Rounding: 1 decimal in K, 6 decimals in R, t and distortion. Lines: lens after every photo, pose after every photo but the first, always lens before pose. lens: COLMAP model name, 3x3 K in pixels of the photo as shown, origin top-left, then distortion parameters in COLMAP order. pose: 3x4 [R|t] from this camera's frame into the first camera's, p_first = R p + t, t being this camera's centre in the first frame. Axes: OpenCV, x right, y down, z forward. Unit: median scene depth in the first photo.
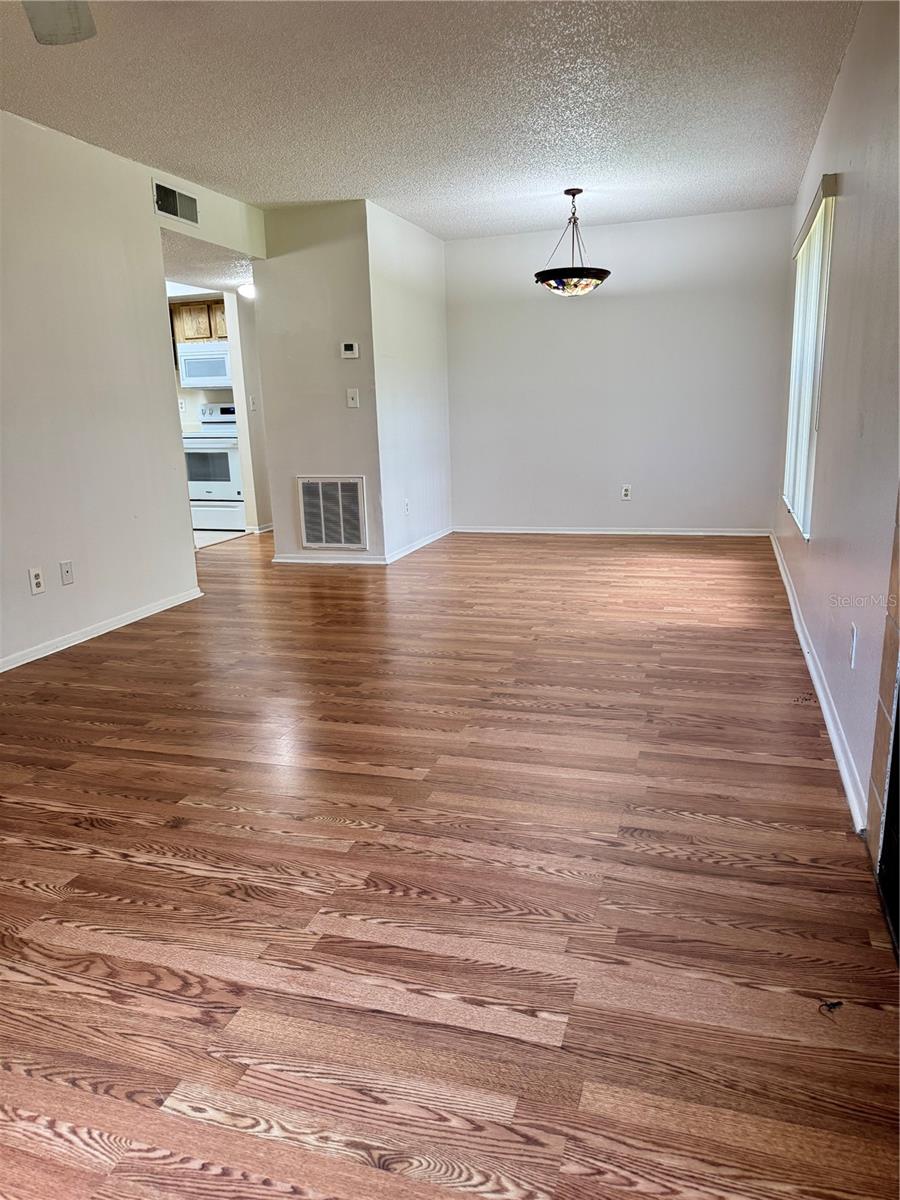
lens RADIAL K [[848.5, 0, 456.5], [0, 848.5, 601.5], [0, 0, 1]] dist [0.166371, -0.210034]
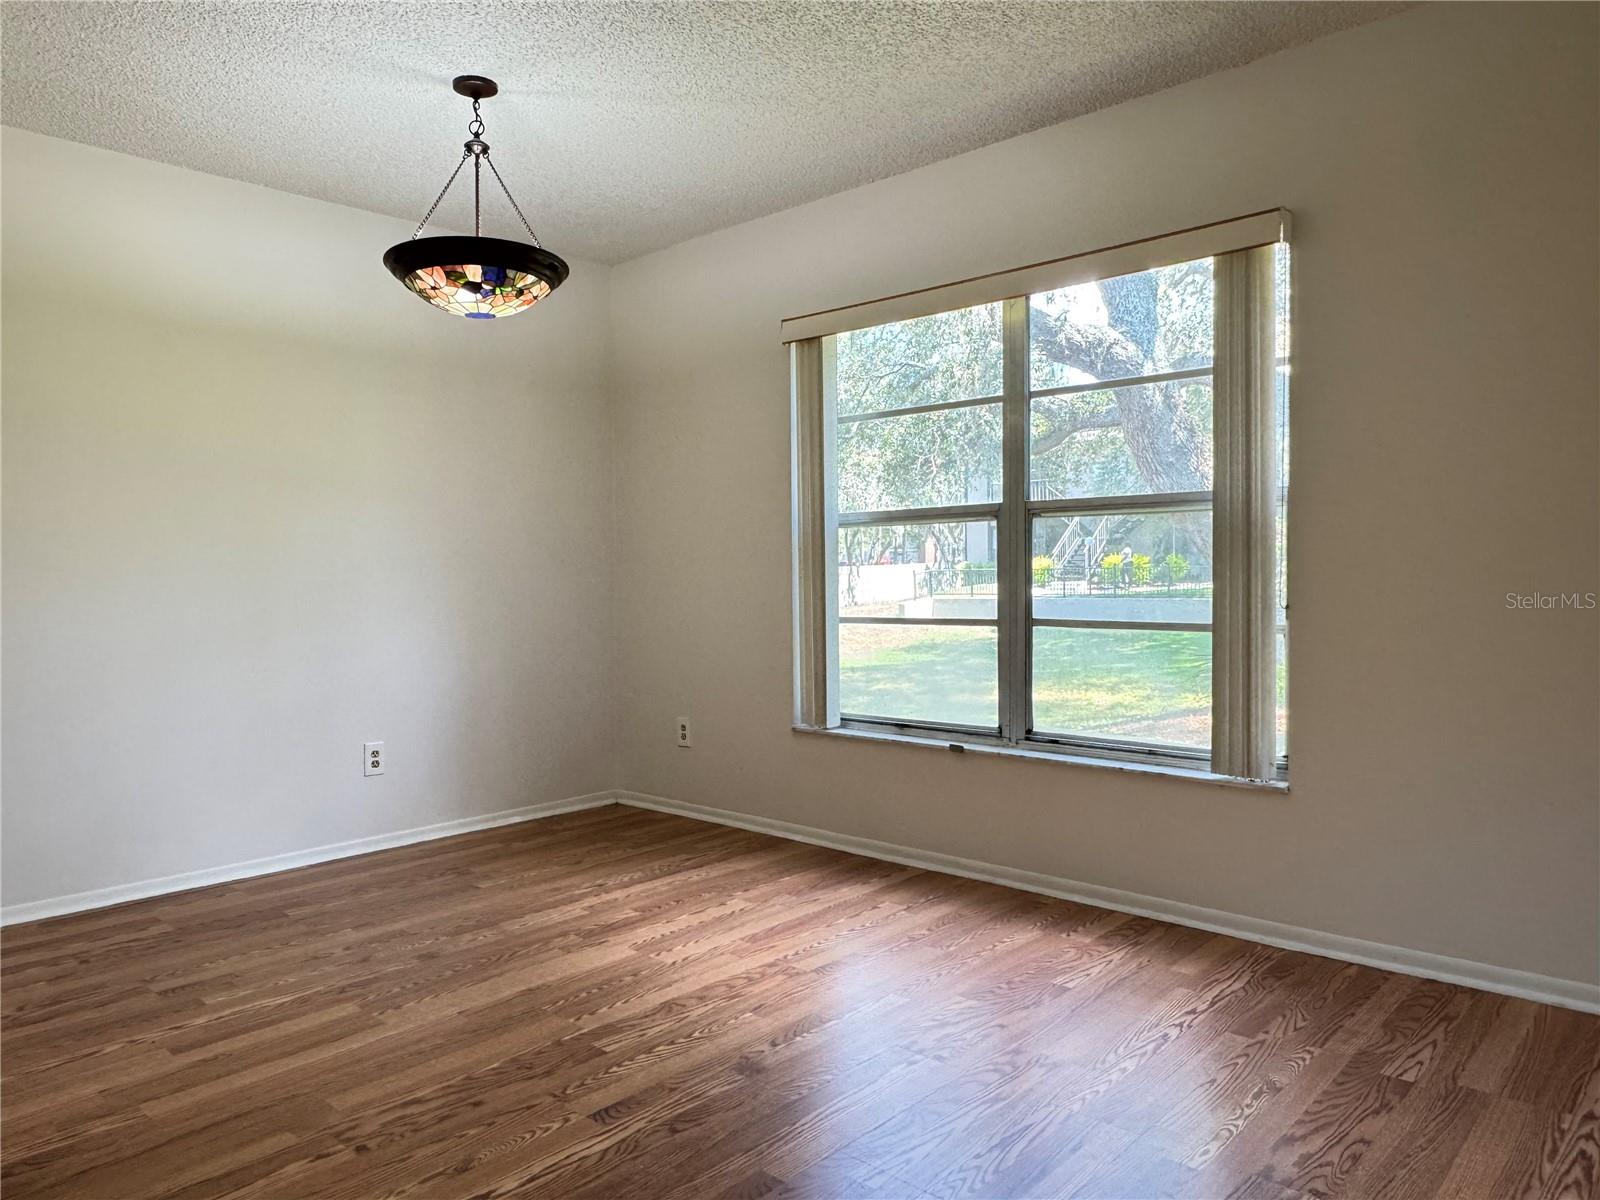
lens RADIAL K [[1095.2, 0, 806.0], [0, 1095.2, 598.9], [0, 0, 1]] dist [-0.010950, 0.007905]
pose [[0.426444, -0.004945, 0.904500, -0.440267], [0.204321, 0.974665, -0.091003, -0.214999], [-0.881135, 0.223617, 0.416650, 1.049323]]
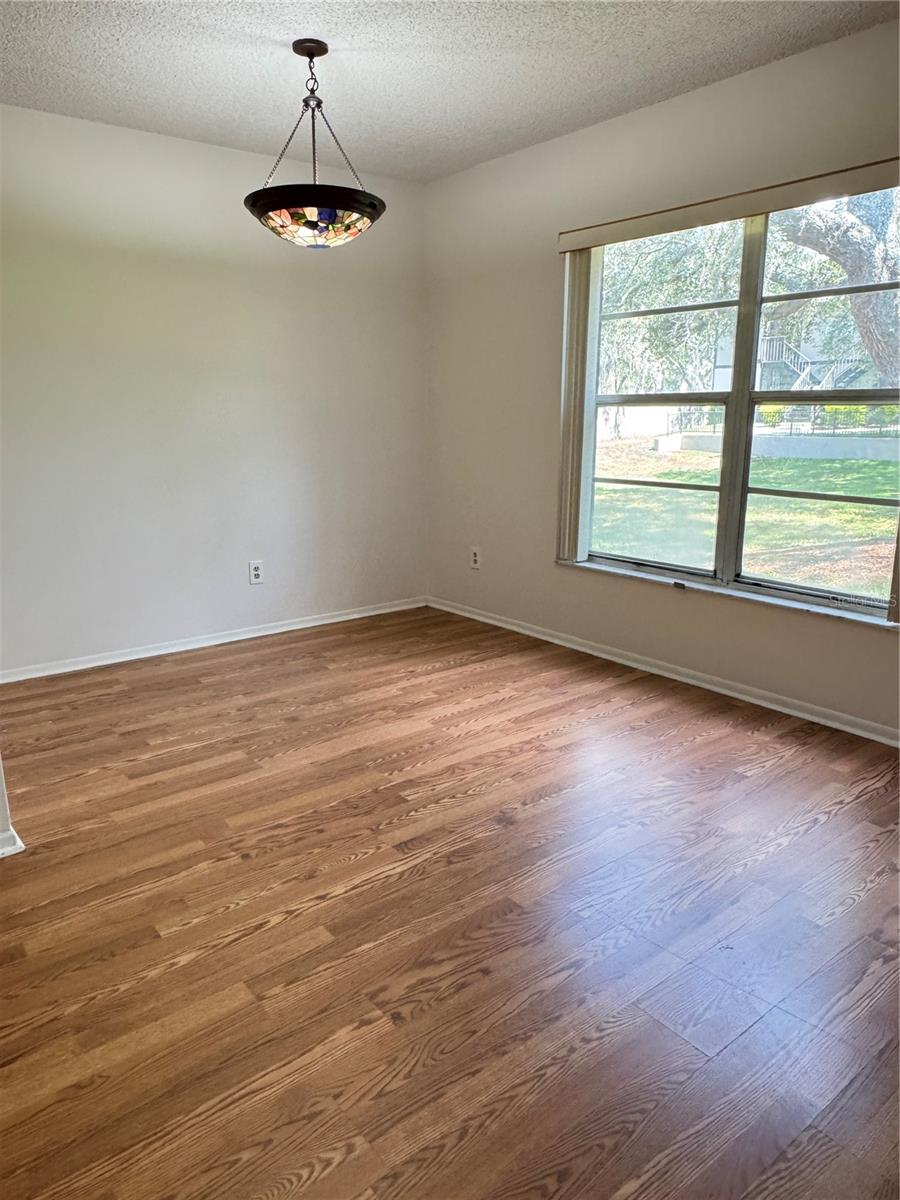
lens RADIAL K [[821.4, 0, 453.4], [0, 821.4, 601.6], [0, 0, 1]] dist [-0.010950, 0.007905]
pose [[0.559380, -0.168824, 0.811537, -0.427168], [0.175396, 0.980978, 0.083175, -0.254933], [-0.810142, 0.095814, 0.578350, 1.028483]]
